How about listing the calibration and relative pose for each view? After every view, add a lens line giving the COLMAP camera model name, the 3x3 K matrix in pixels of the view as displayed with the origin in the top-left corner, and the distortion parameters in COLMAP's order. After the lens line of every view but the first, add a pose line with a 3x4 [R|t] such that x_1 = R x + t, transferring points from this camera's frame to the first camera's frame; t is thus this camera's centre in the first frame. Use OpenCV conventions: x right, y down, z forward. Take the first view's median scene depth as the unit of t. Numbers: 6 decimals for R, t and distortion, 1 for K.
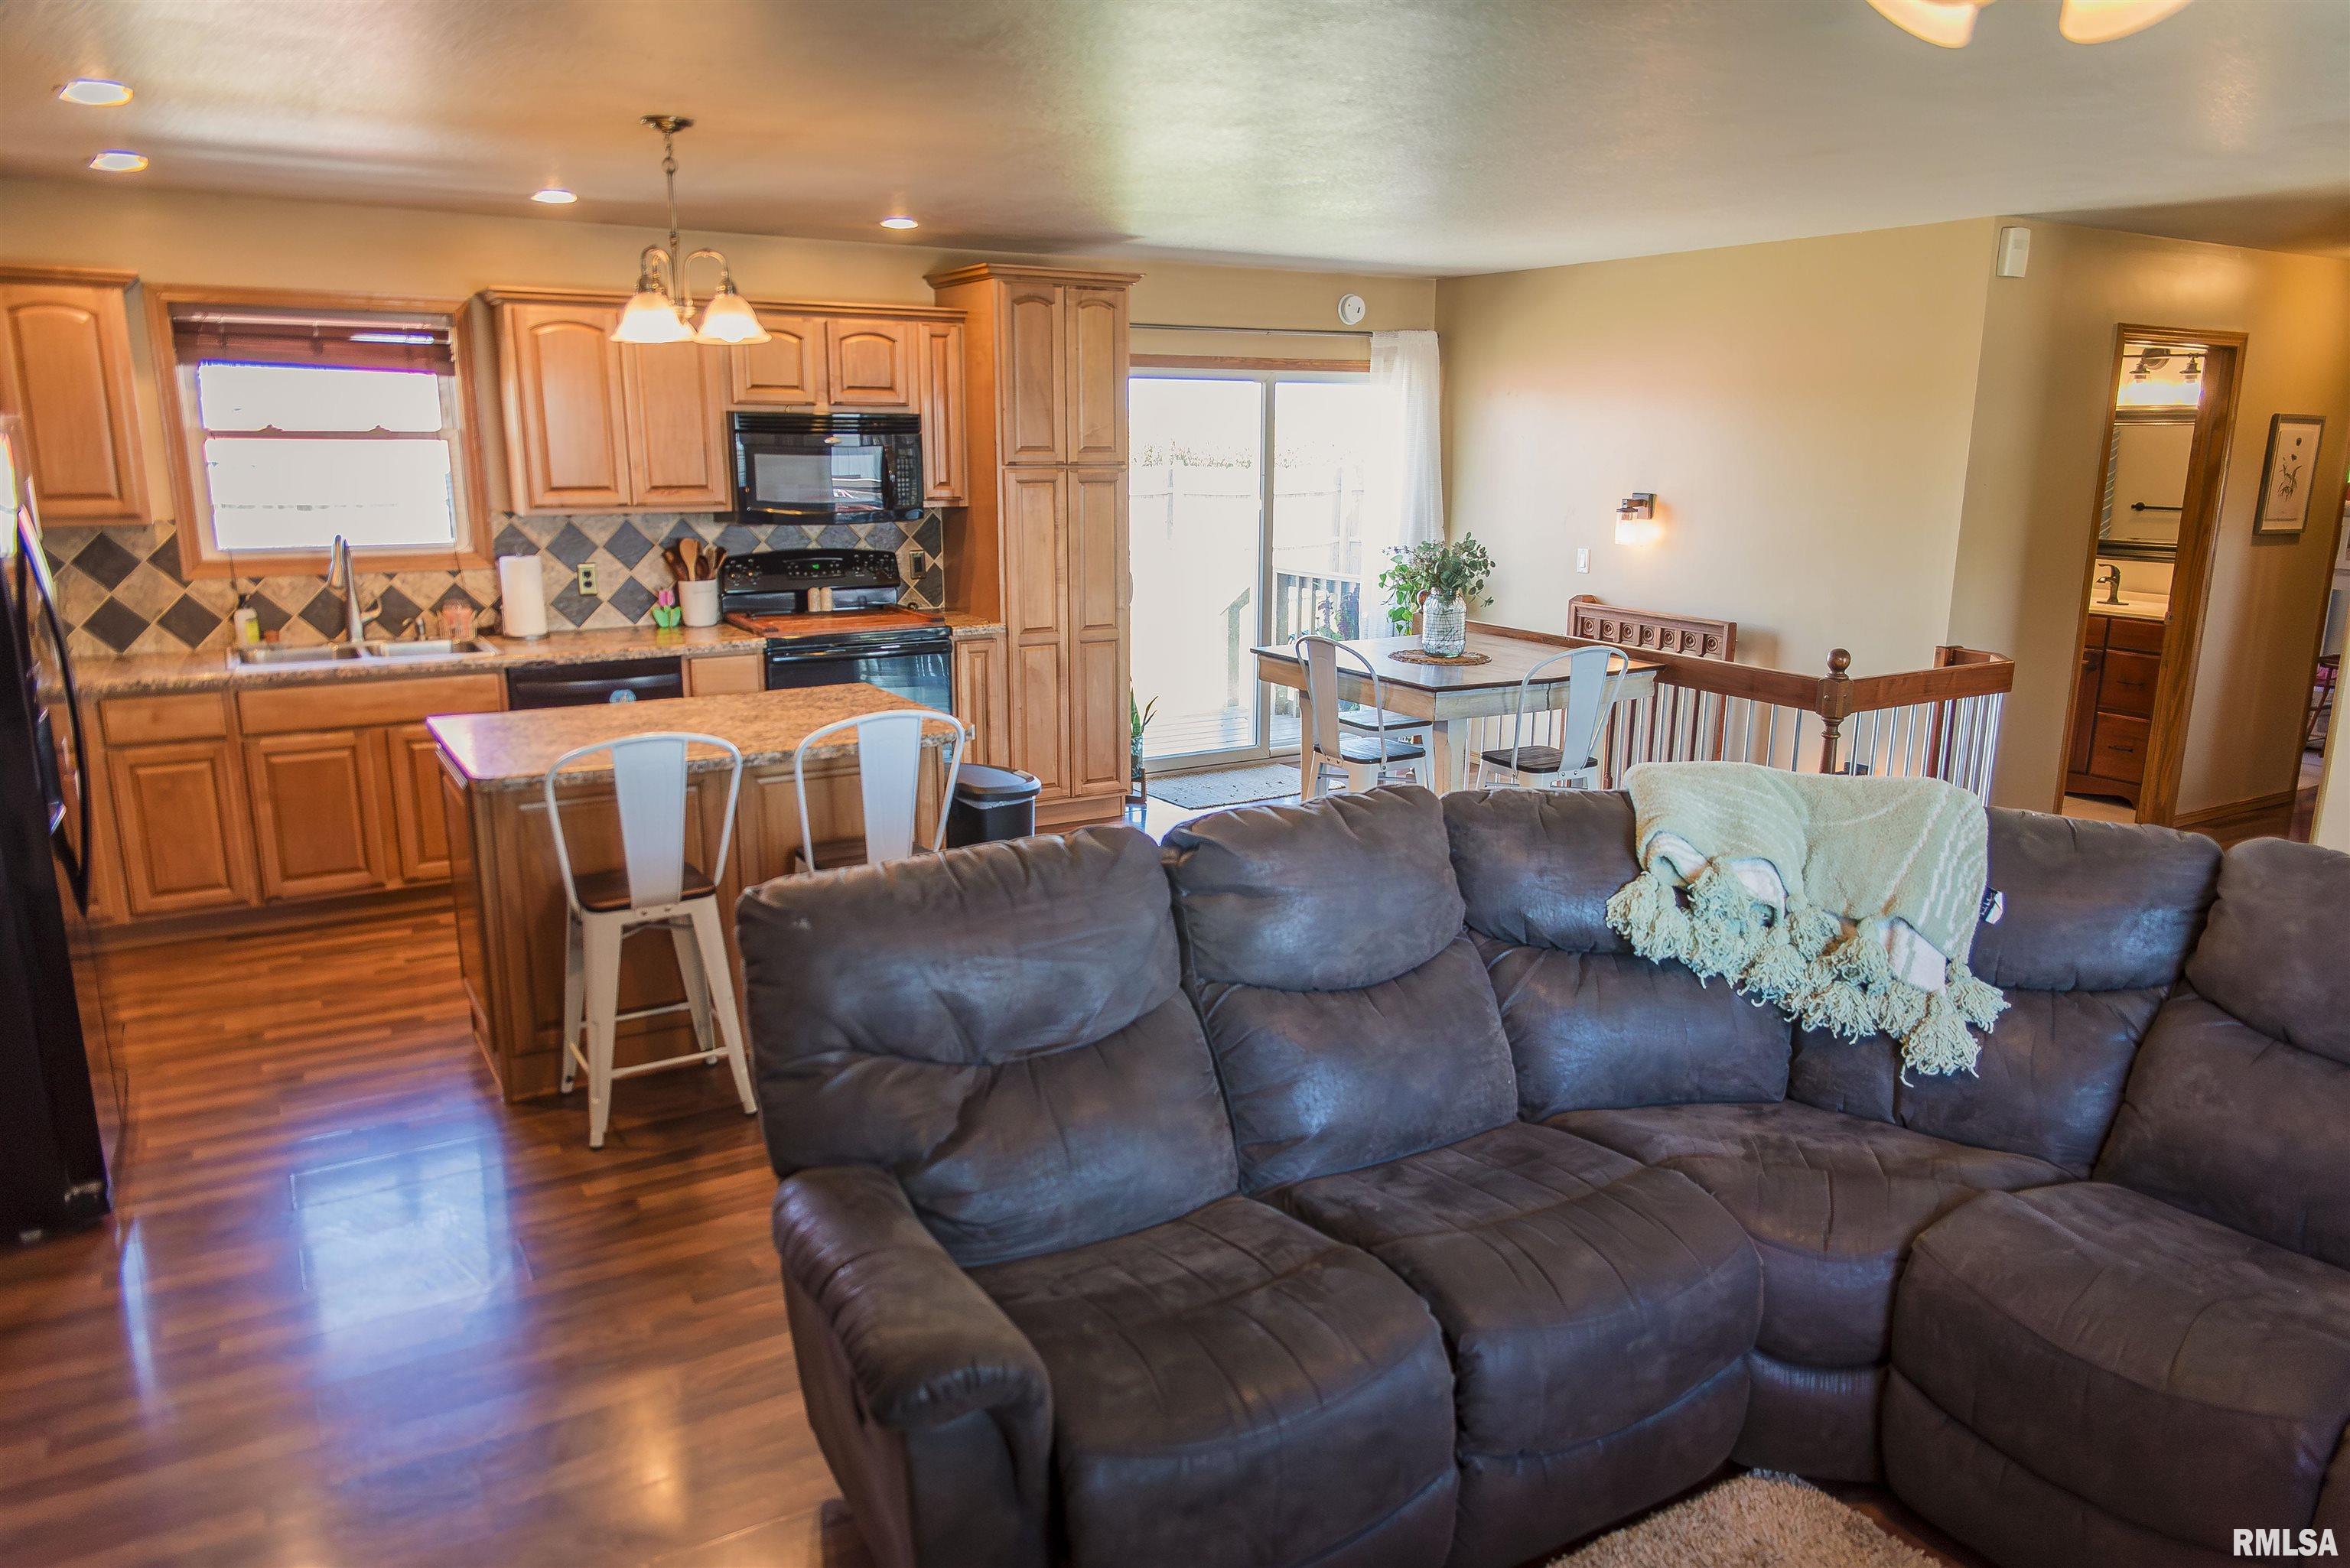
lens RADIAL K [[1597.4, 0, 1178.8], [0, 1597.4, 783.2], [0, 0, 1]] dist [-0.027282, 0.002062]
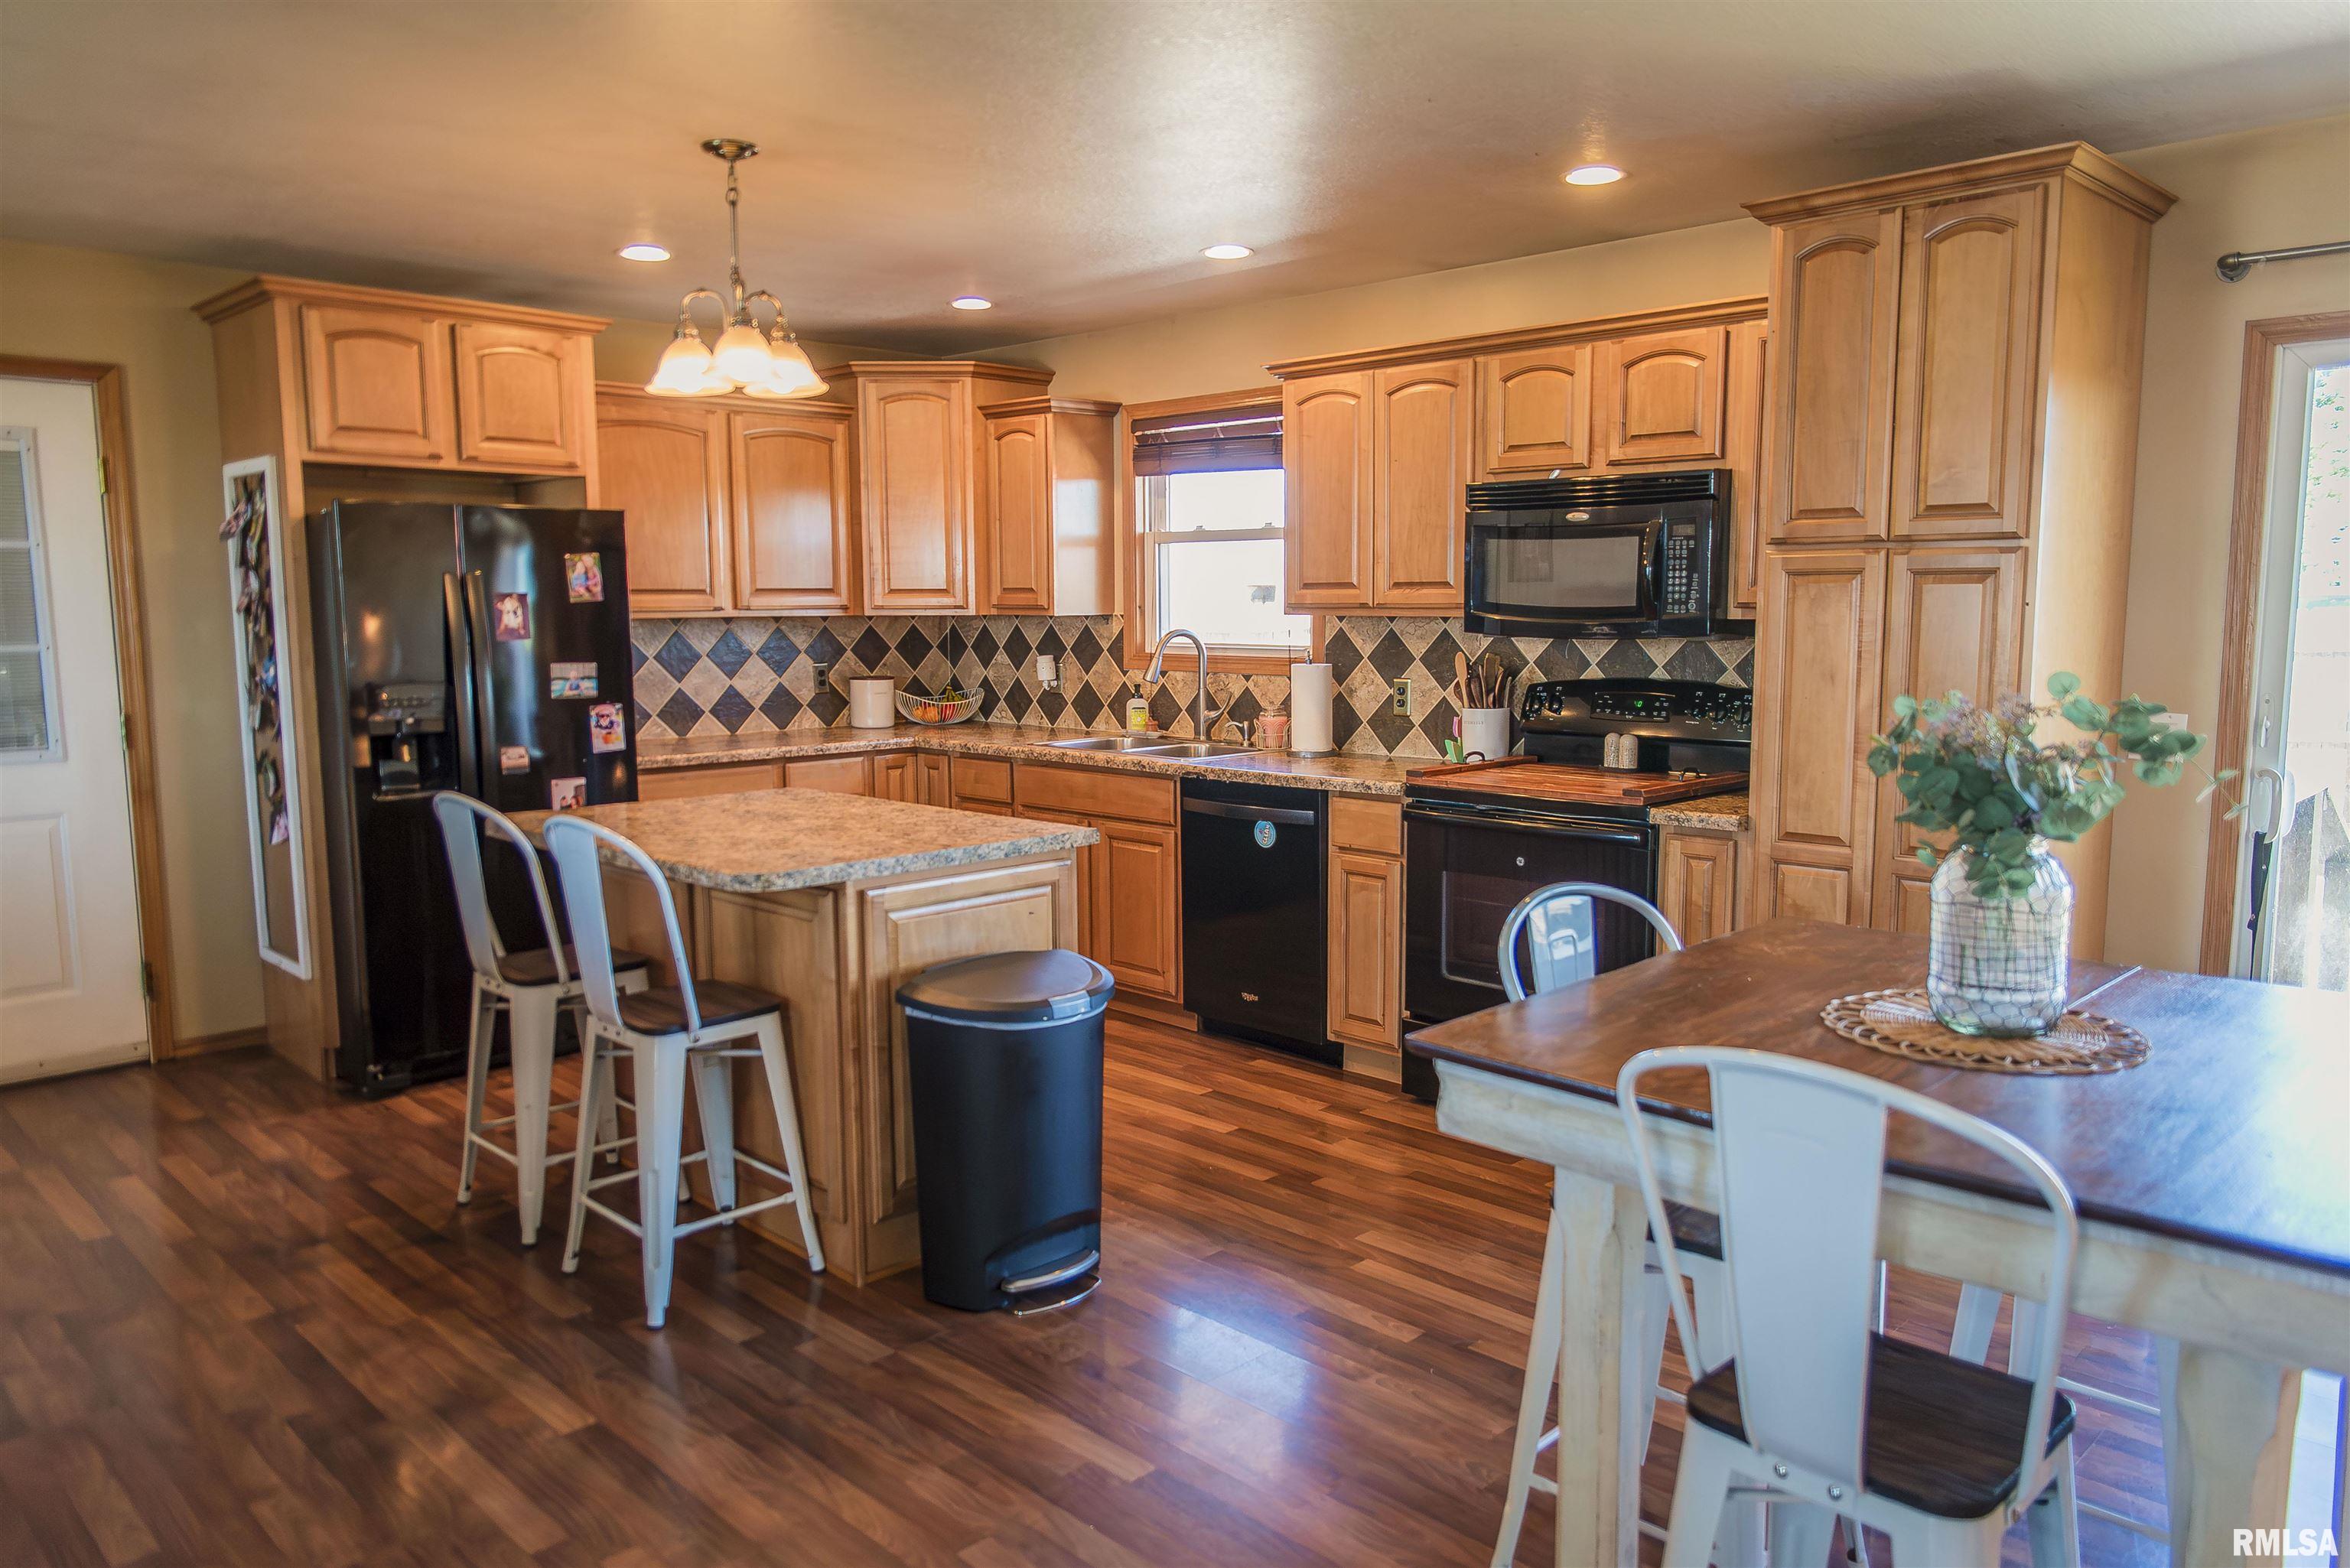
lens RADIAL K [[1597.4, 0, 1176.3], [0, 1597.4, 799.1], [0, 0, 1]] dist [-0.027282, 0.002062]
pose [[0.252090, 0.111458, -0.961264, 0.422074], [-0.203198, 0.977296, 0.060029, -0.106088], [0.946130, 0.180194, 0.269015, 0.697740]]
